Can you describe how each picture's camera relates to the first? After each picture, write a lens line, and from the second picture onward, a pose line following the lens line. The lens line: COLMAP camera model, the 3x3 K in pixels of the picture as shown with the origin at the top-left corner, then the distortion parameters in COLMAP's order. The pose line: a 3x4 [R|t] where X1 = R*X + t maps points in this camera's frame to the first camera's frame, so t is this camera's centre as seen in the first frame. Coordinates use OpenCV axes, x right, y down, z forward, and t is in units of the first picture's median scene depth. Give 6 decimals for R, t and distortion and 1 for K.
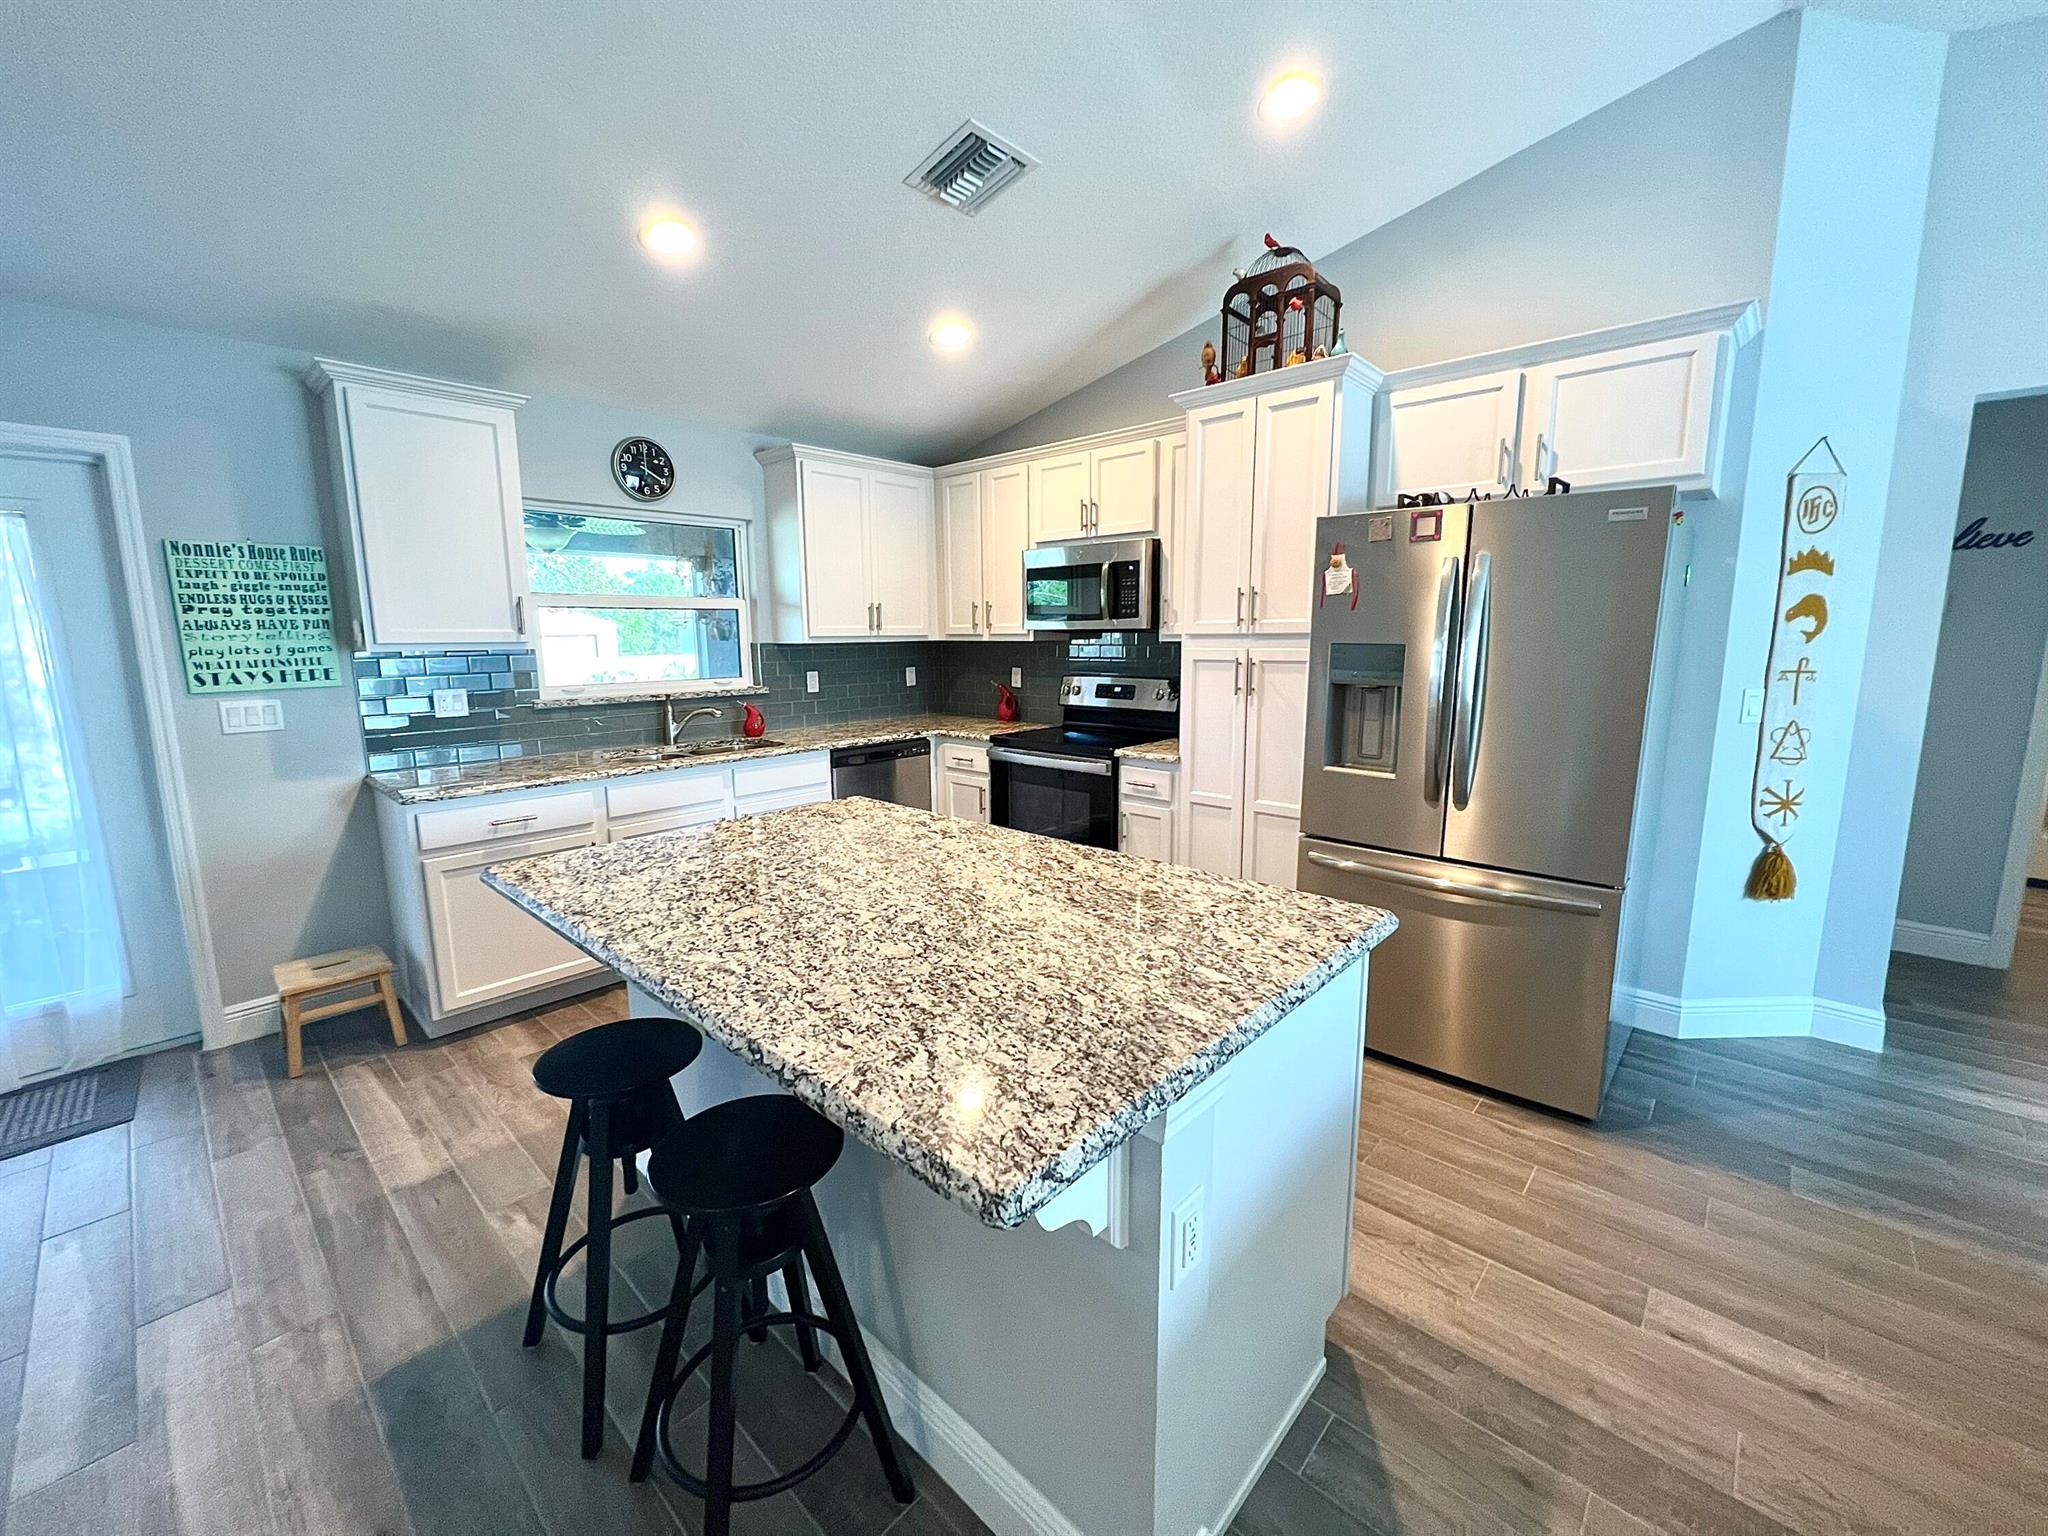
lens RADIAL K [[821.6, 0, 1016.5], [0, 821.6, 760.2], [0, 0, 1]] dist [-0.000086, -0.000308]
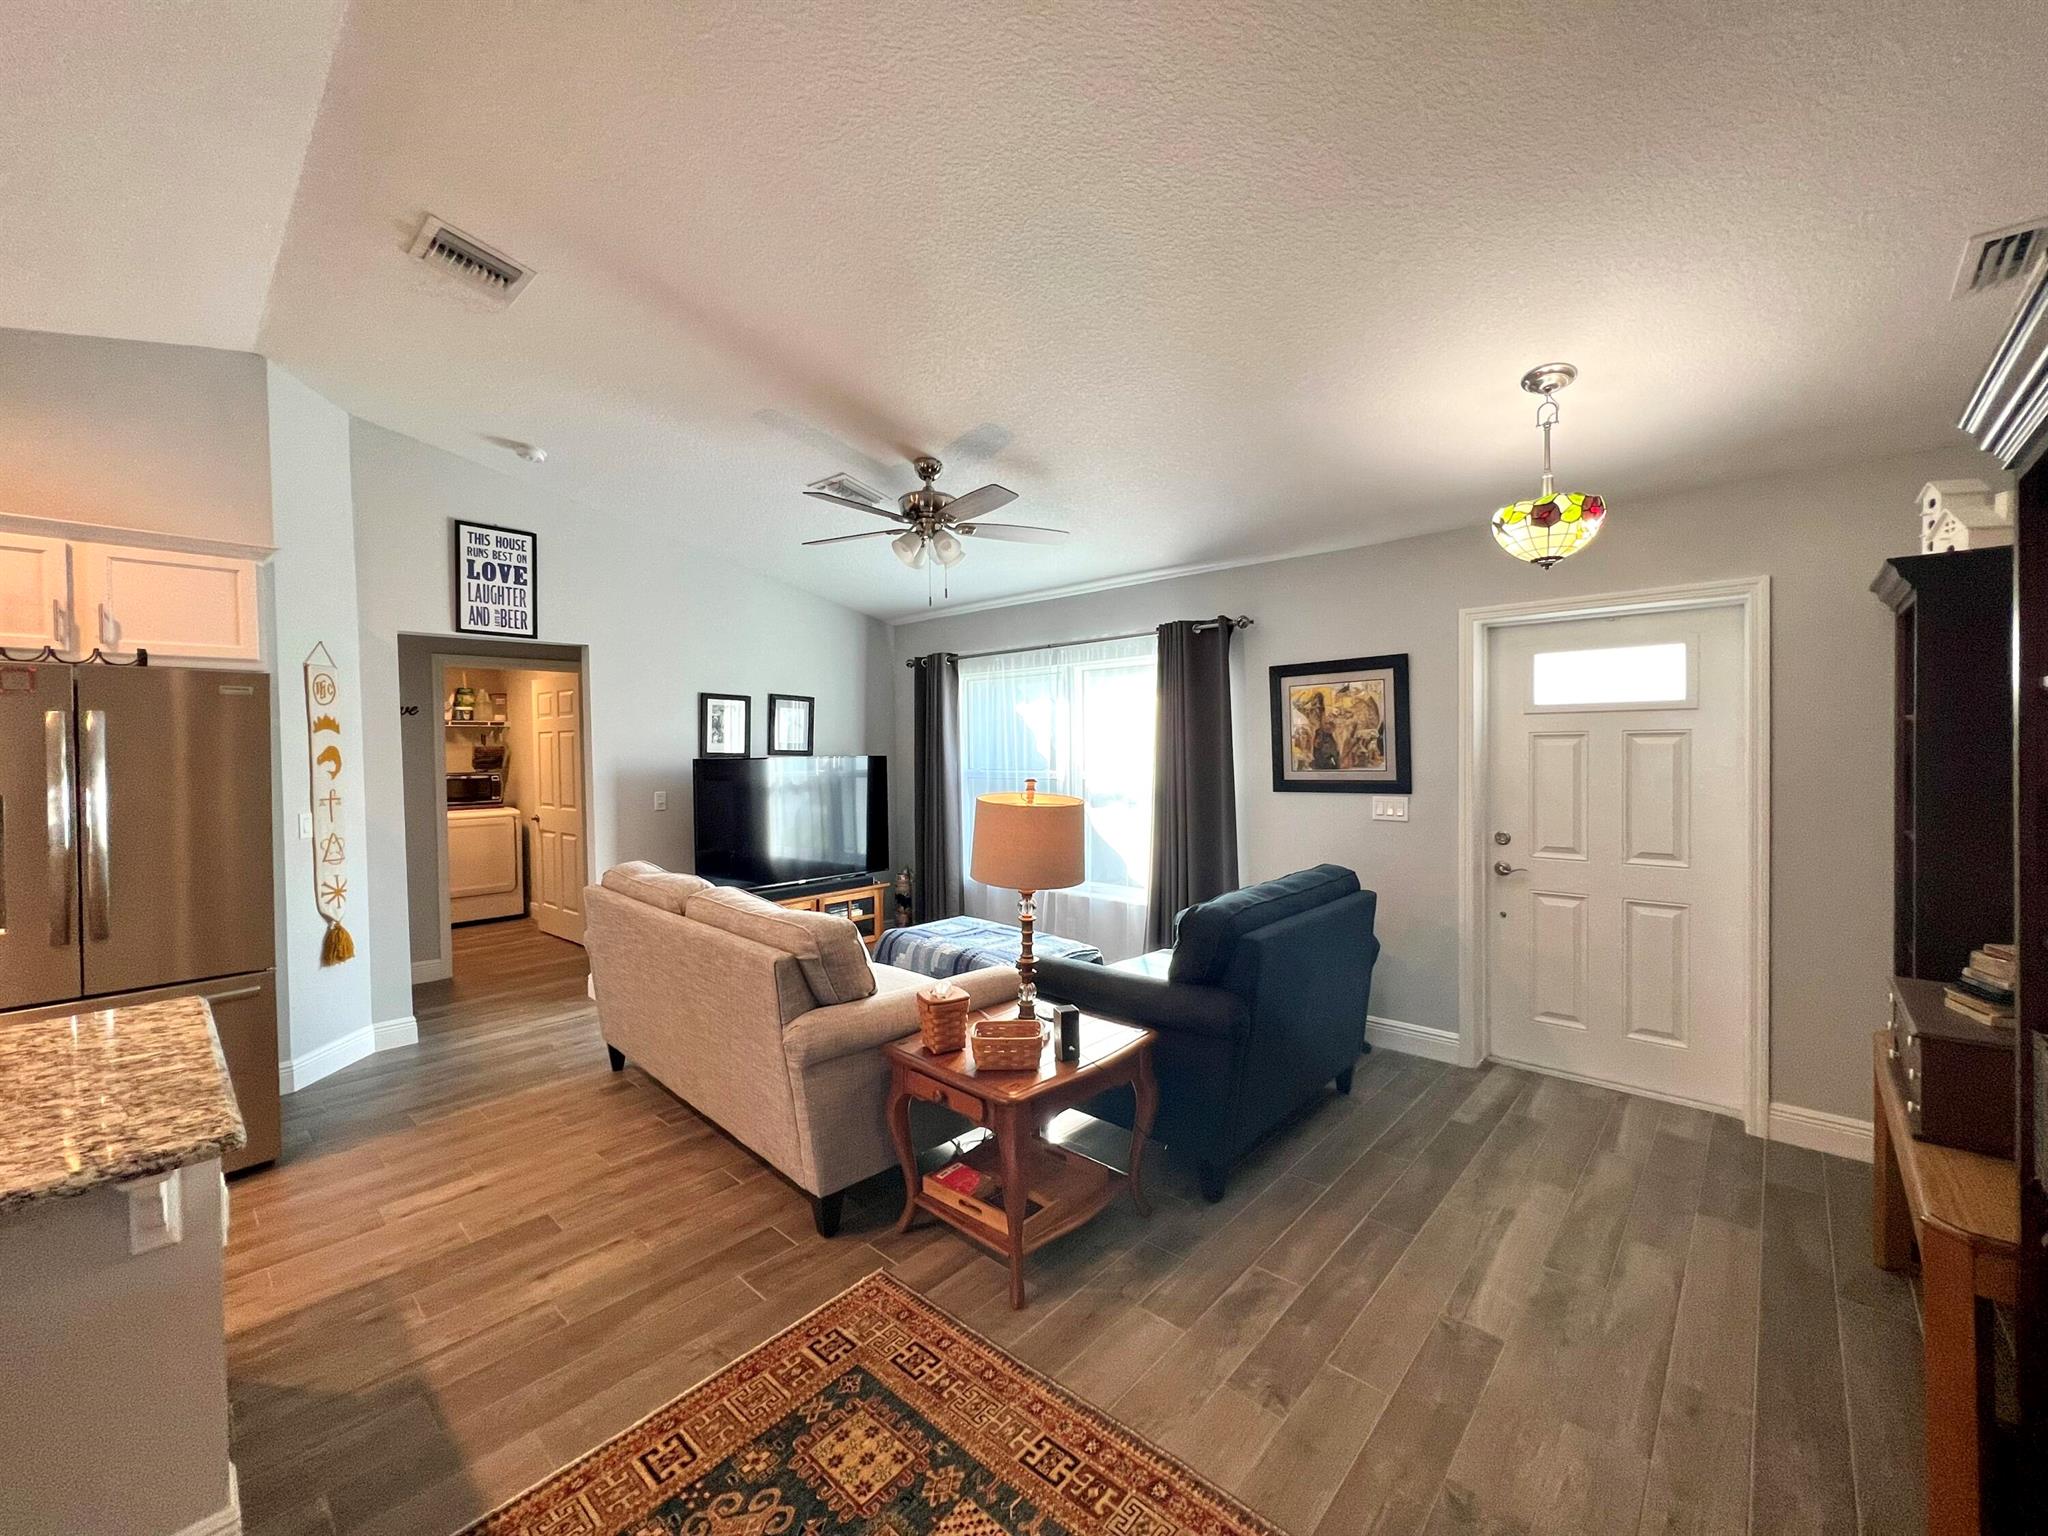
lens RADIAL K [[821.6, 0, 1019.7], [0, 821.6, 758.4], [0, 0, 1]] dist [-0.000086, -0.000308]
pose [[-0.001671, -0.009777, 0.999951, -0.462415], [0.171578, 0.985121, 0.009918, 0.013853], [-0.985169, 0.171586, 0.000031, -0.188597]]
